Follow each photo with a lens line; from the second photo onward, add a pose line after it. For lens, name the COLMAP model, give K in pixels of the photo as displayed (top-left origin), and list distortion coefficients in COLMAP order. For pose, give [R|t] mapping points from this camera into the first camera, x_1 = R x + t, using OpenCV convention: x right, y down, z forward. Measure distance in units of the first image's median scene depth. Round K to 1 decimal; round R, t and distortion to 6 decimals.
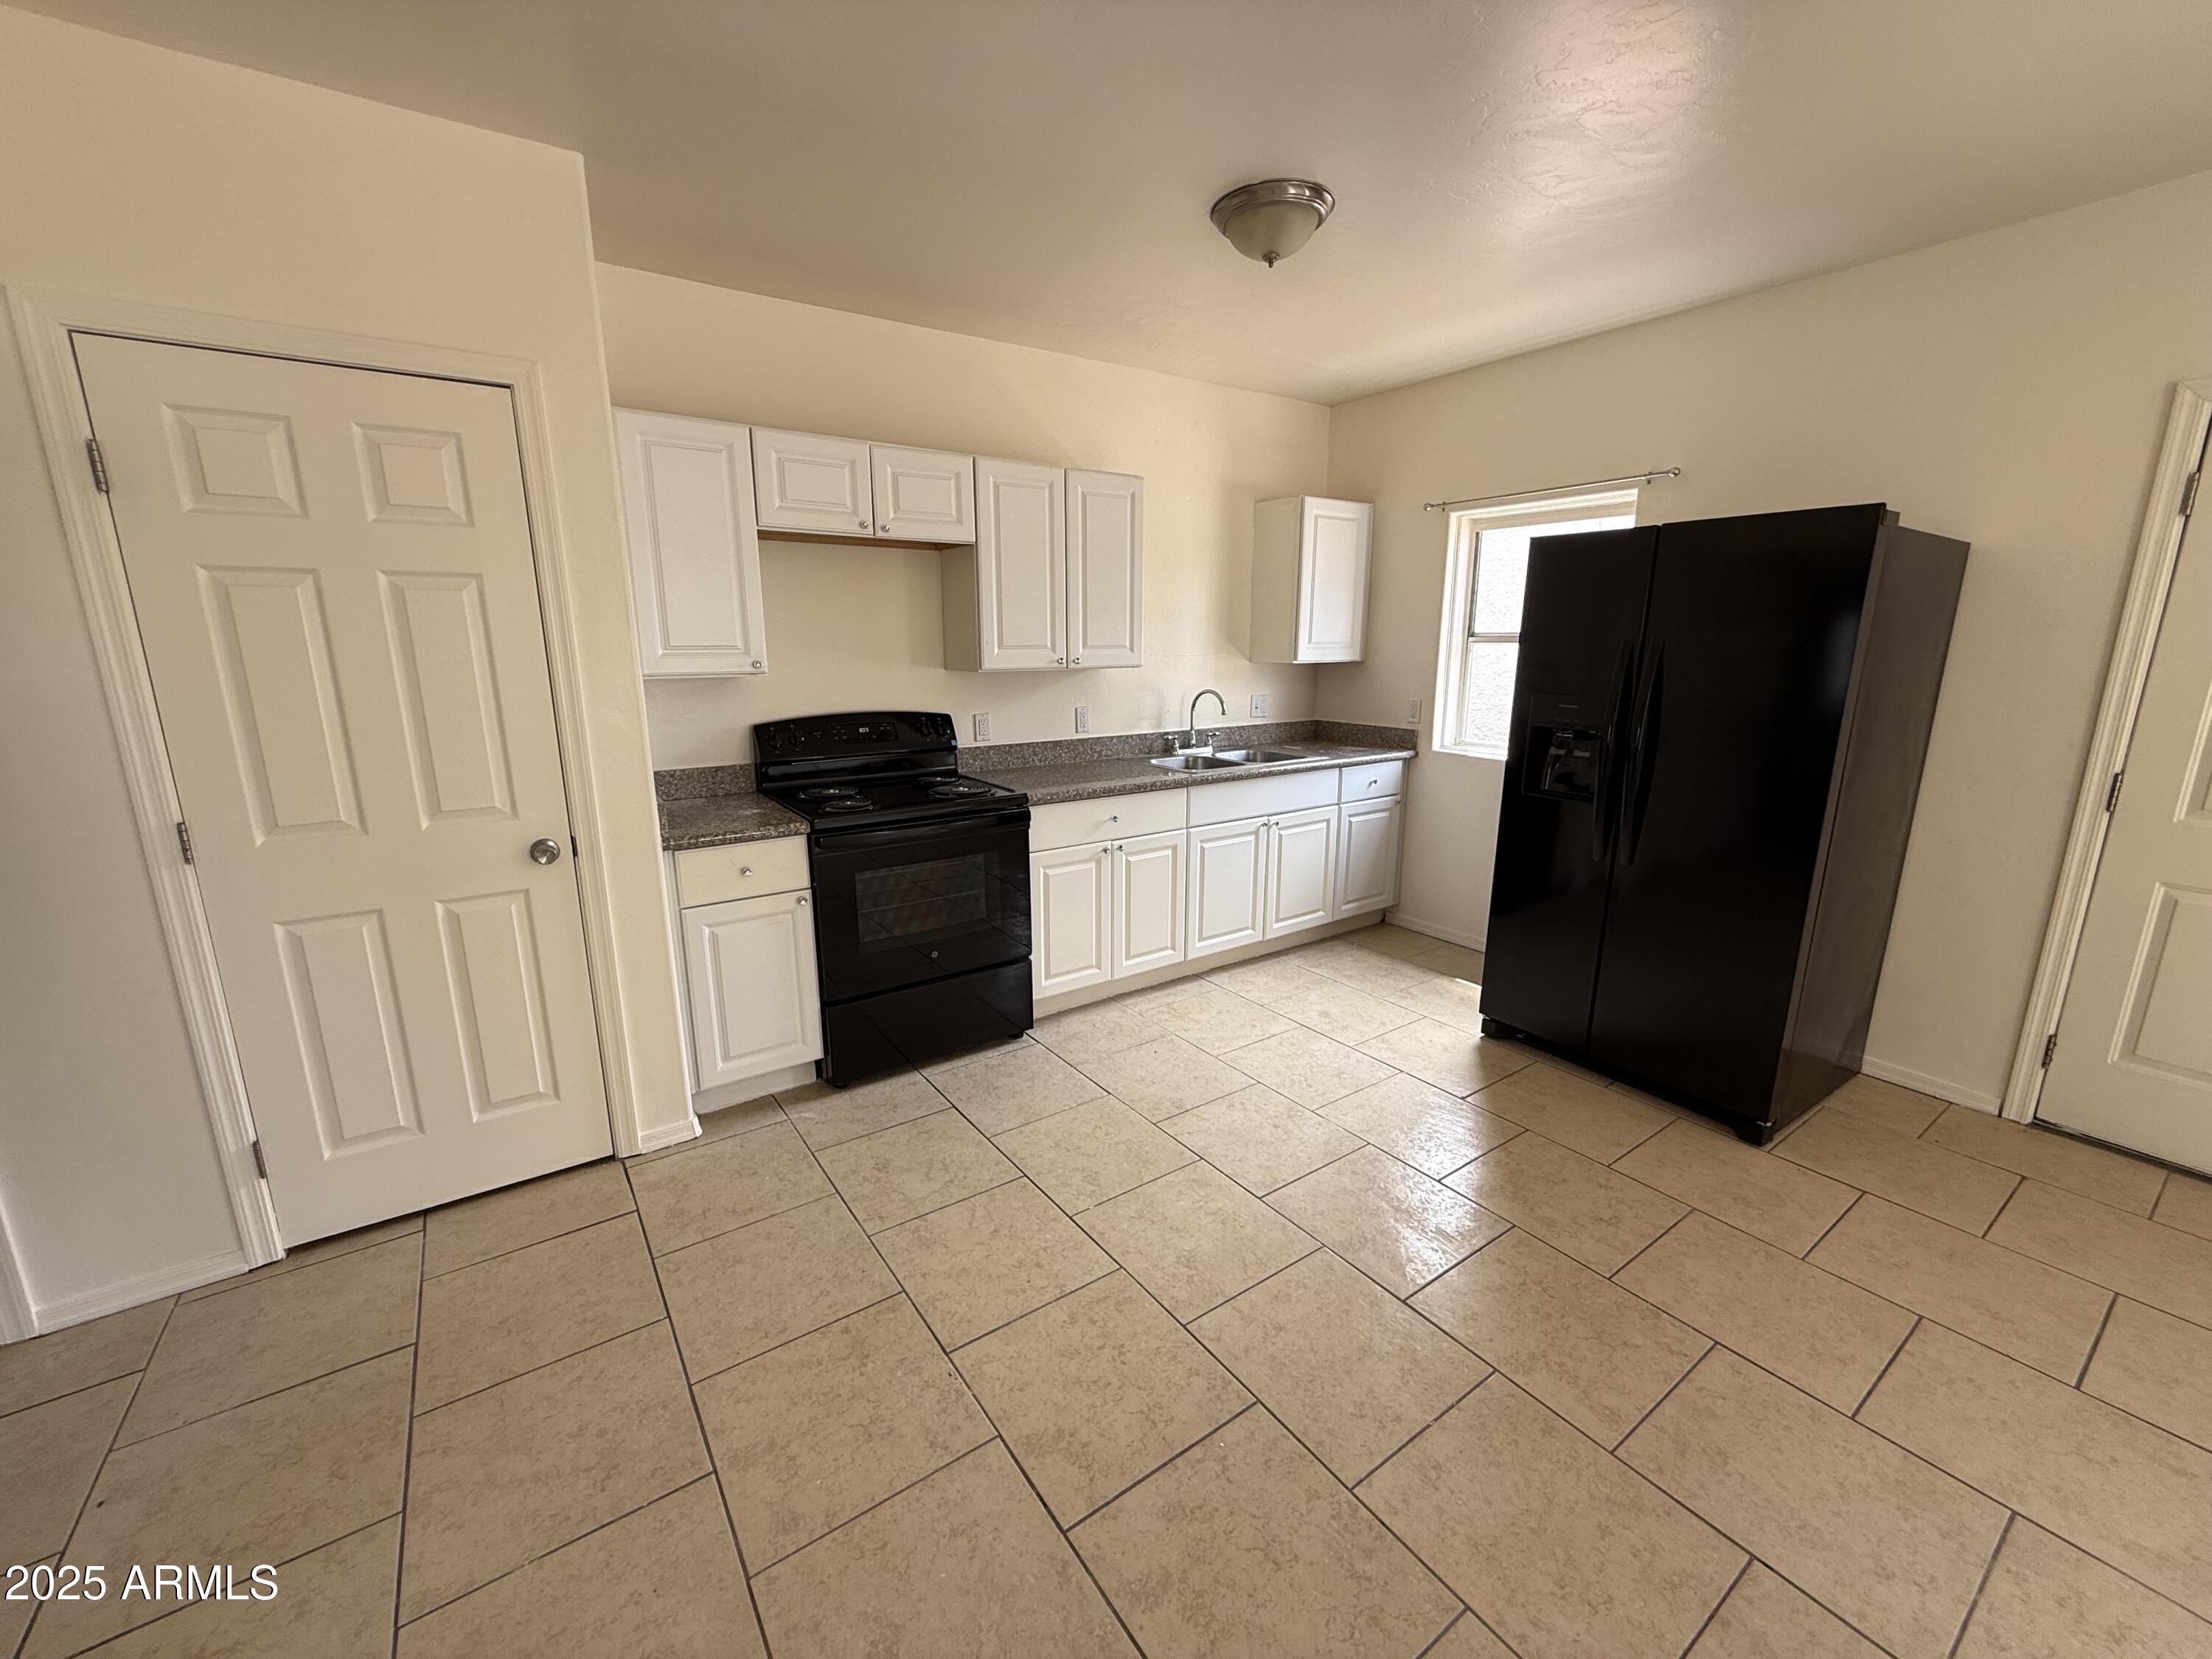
lens RADIAL K [[885.4, 0, 1101.4], [0, 885.4, 830.4], [0, 0, 1]] dist [0.000677, -0.000222]
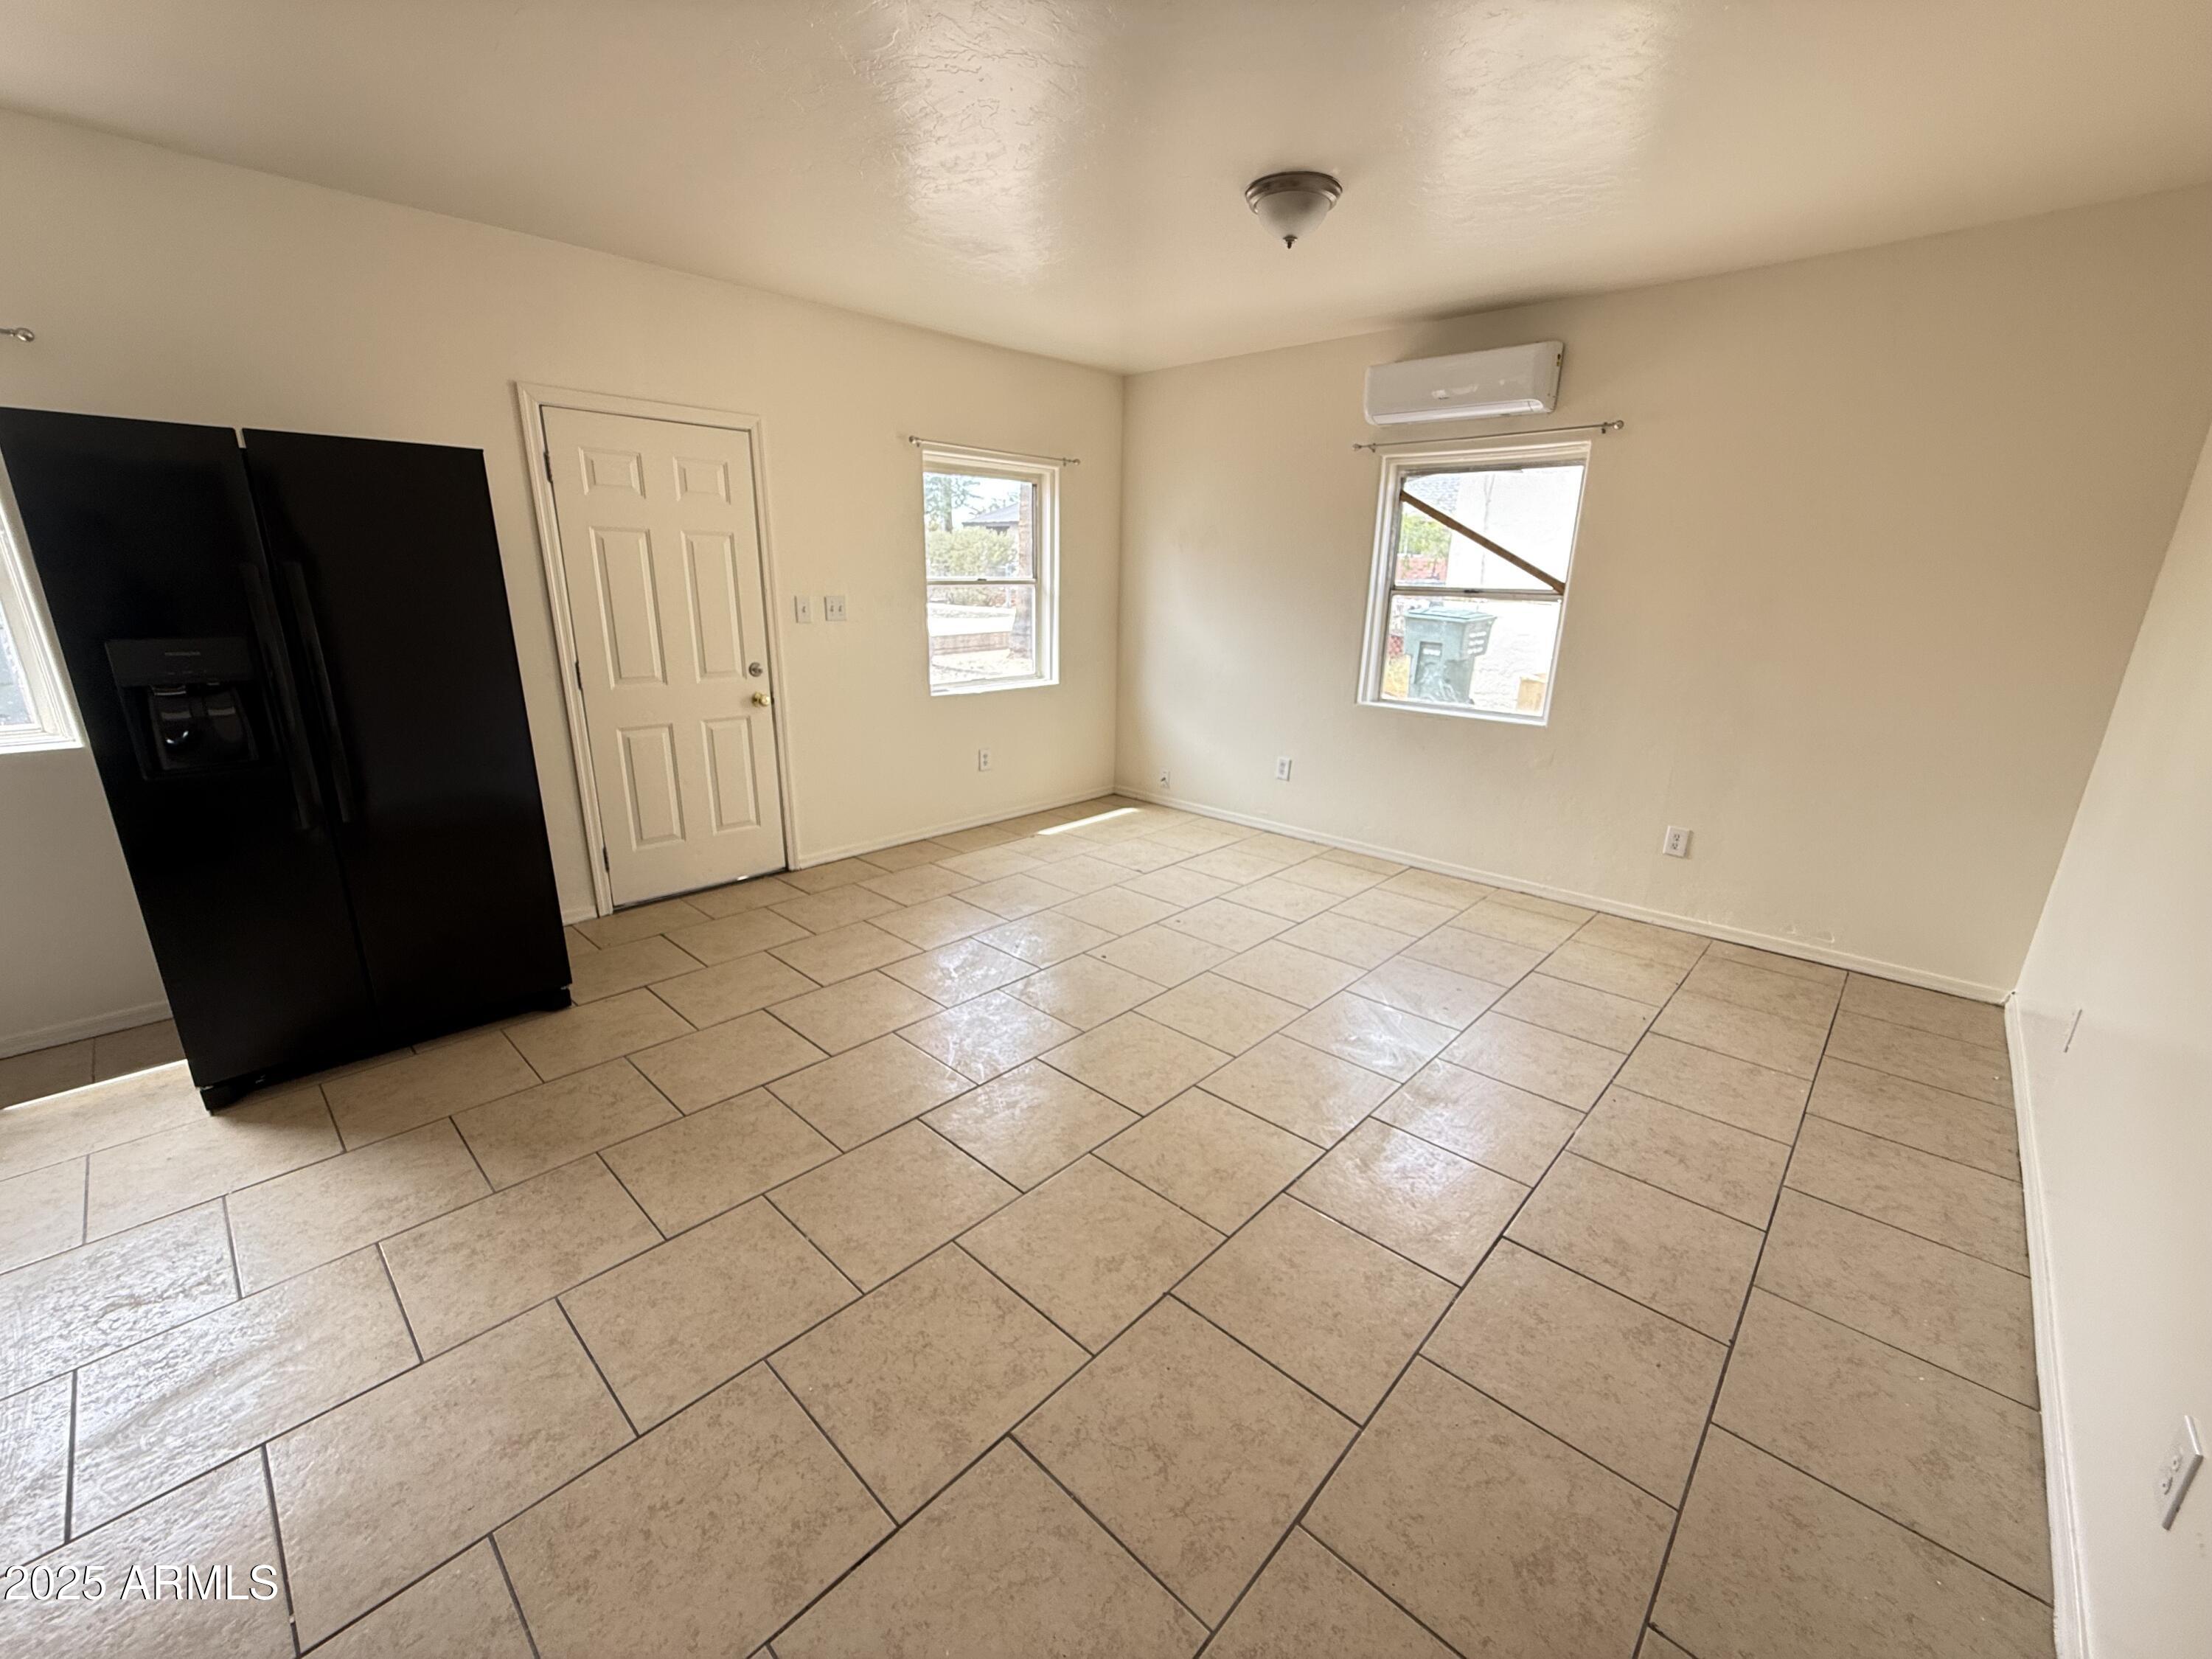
lens RADIAL K [[882.8, 0, 1102.4], [0, 882.8, 827.8], [0, 0, 1]] dist [0.000852, -0.000279]
pose [[-0.204335, -0.275724, 0.939268, -0.478444], [0.196506, 0.928427, 0.315291, -0.104189], [-0.958975, 0.248997, -0.135529, 0.449036]]
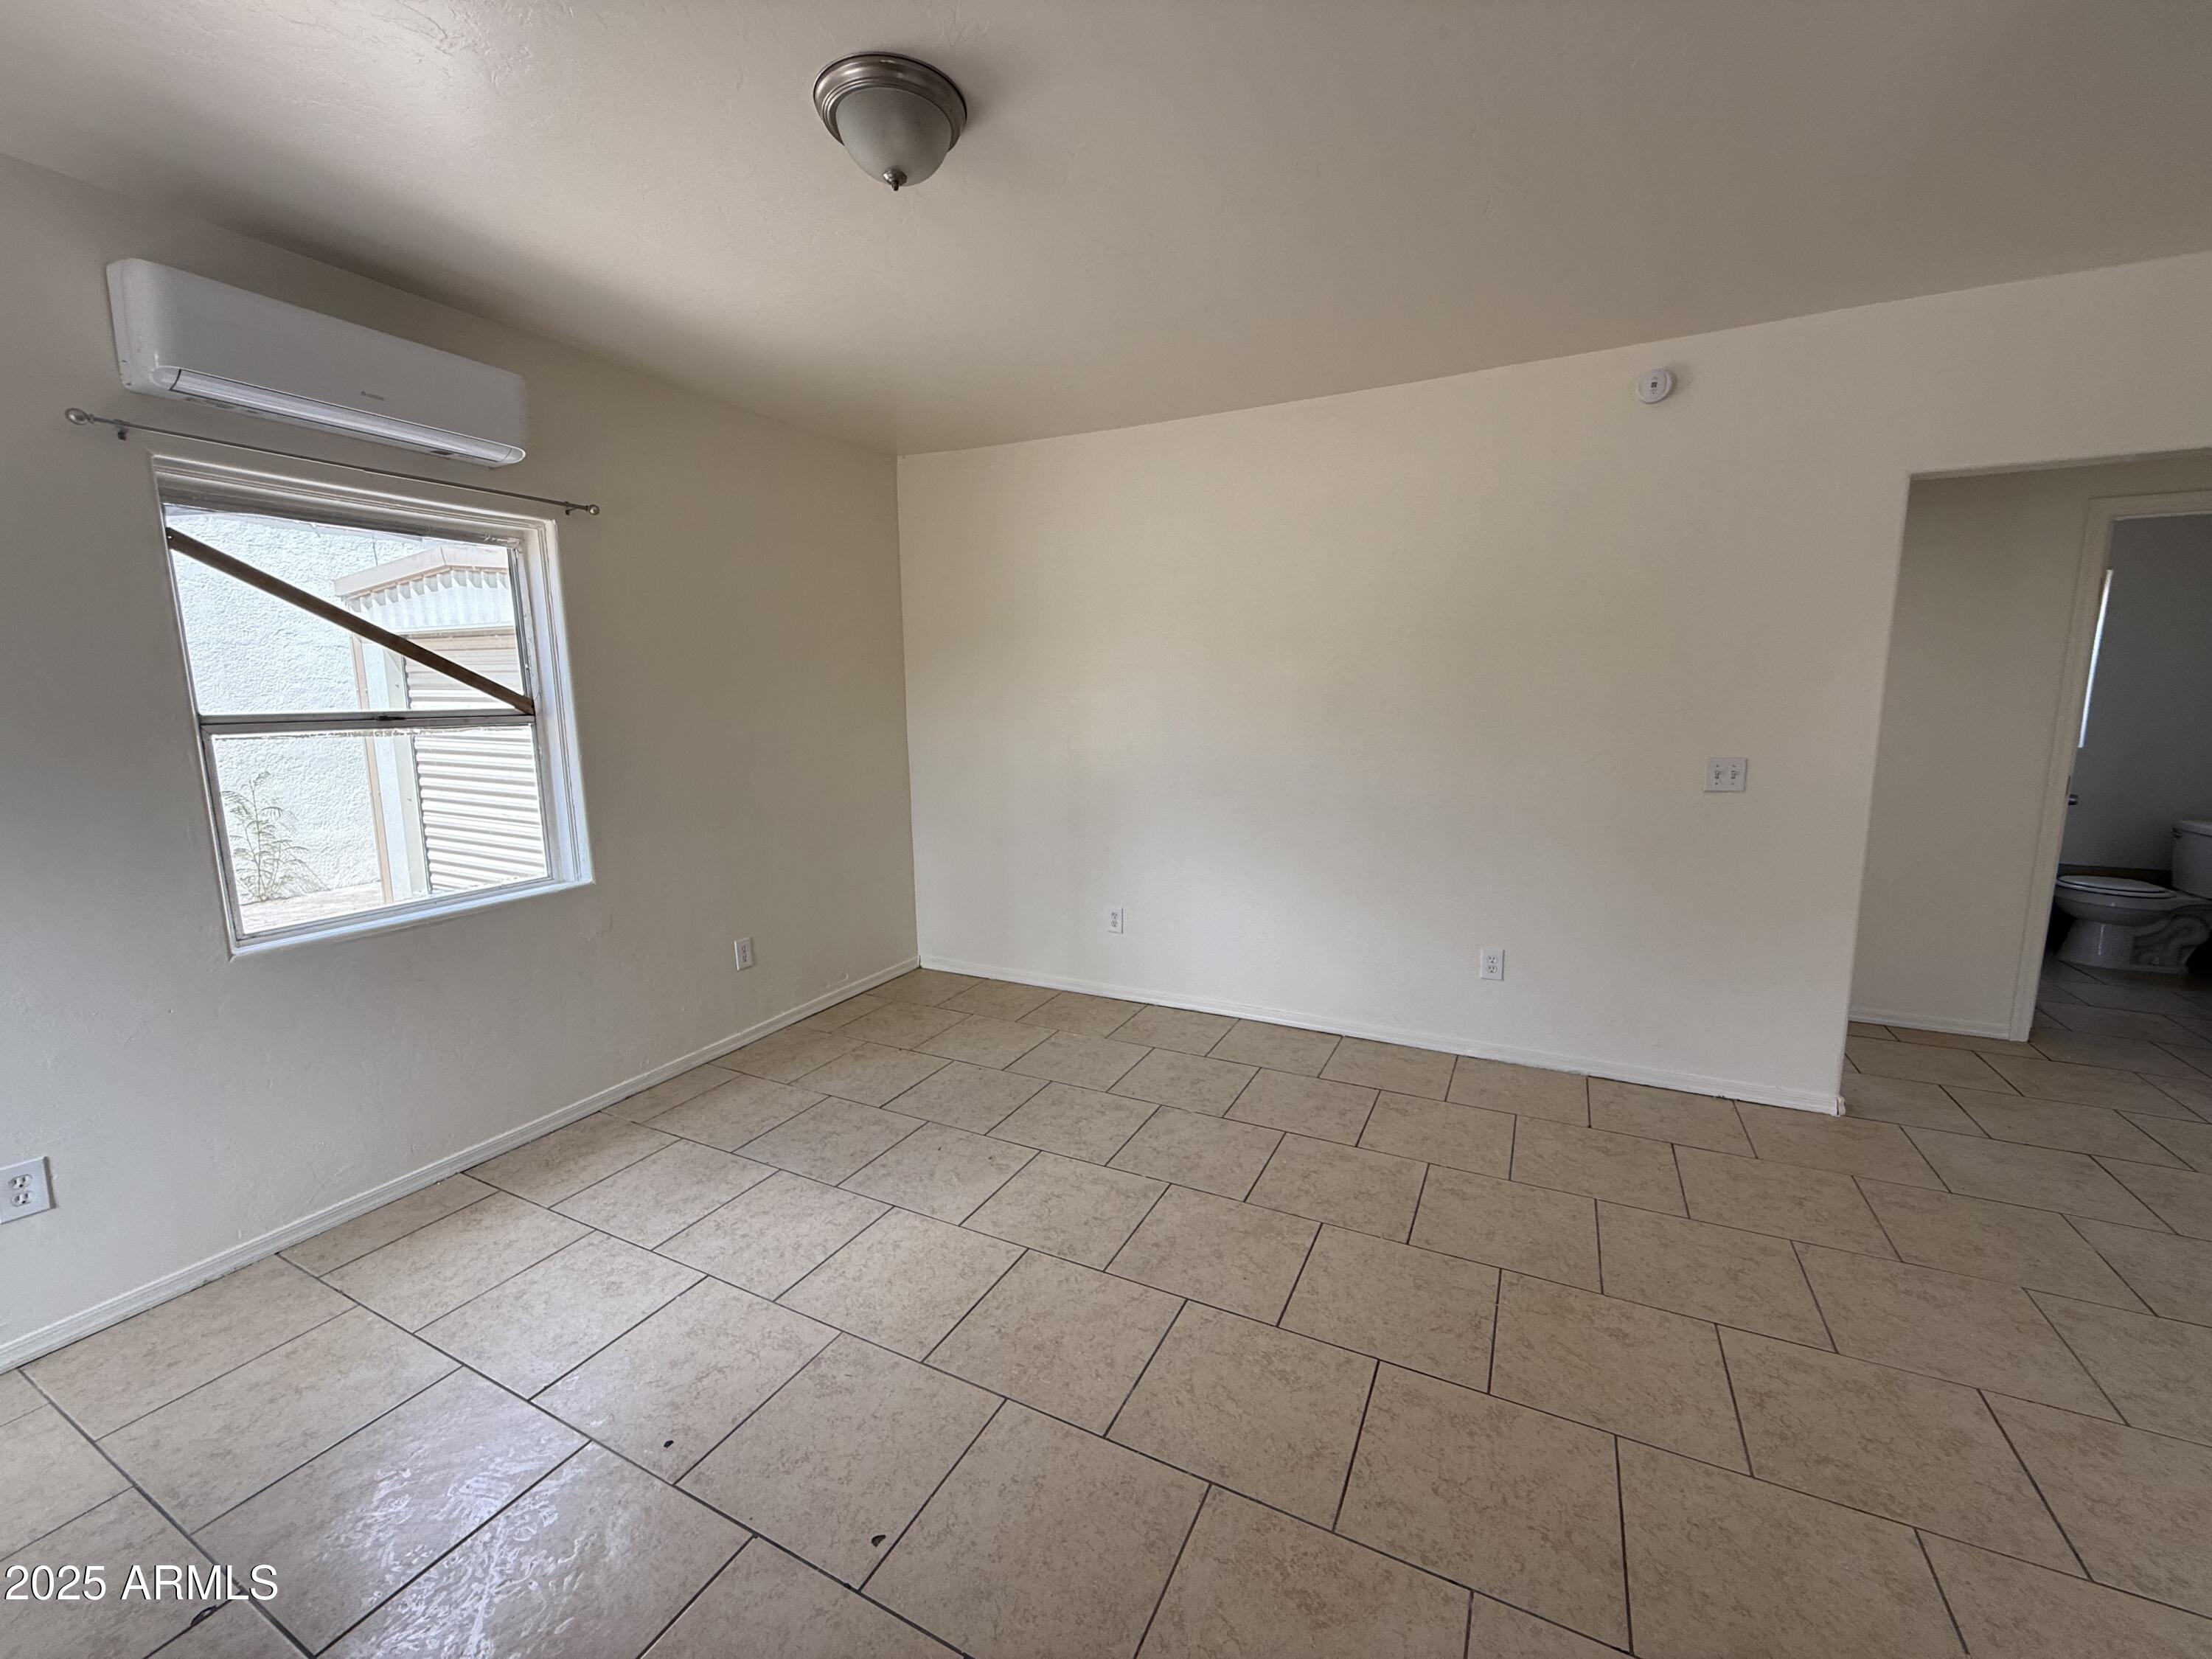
lens RADIAL K [[885.4, 0, 1101.4], [0, 885.4, 830.4], [0, 0, 1]] dist [0.000677, -0.000222]
pose [[-0.883834, 0.086259, -0.459779, 0.954806], [-0.086406, 0.935839, 0.341671, -0.159668], [0.459752, 0.341708, -0.819673, 0.729542]]
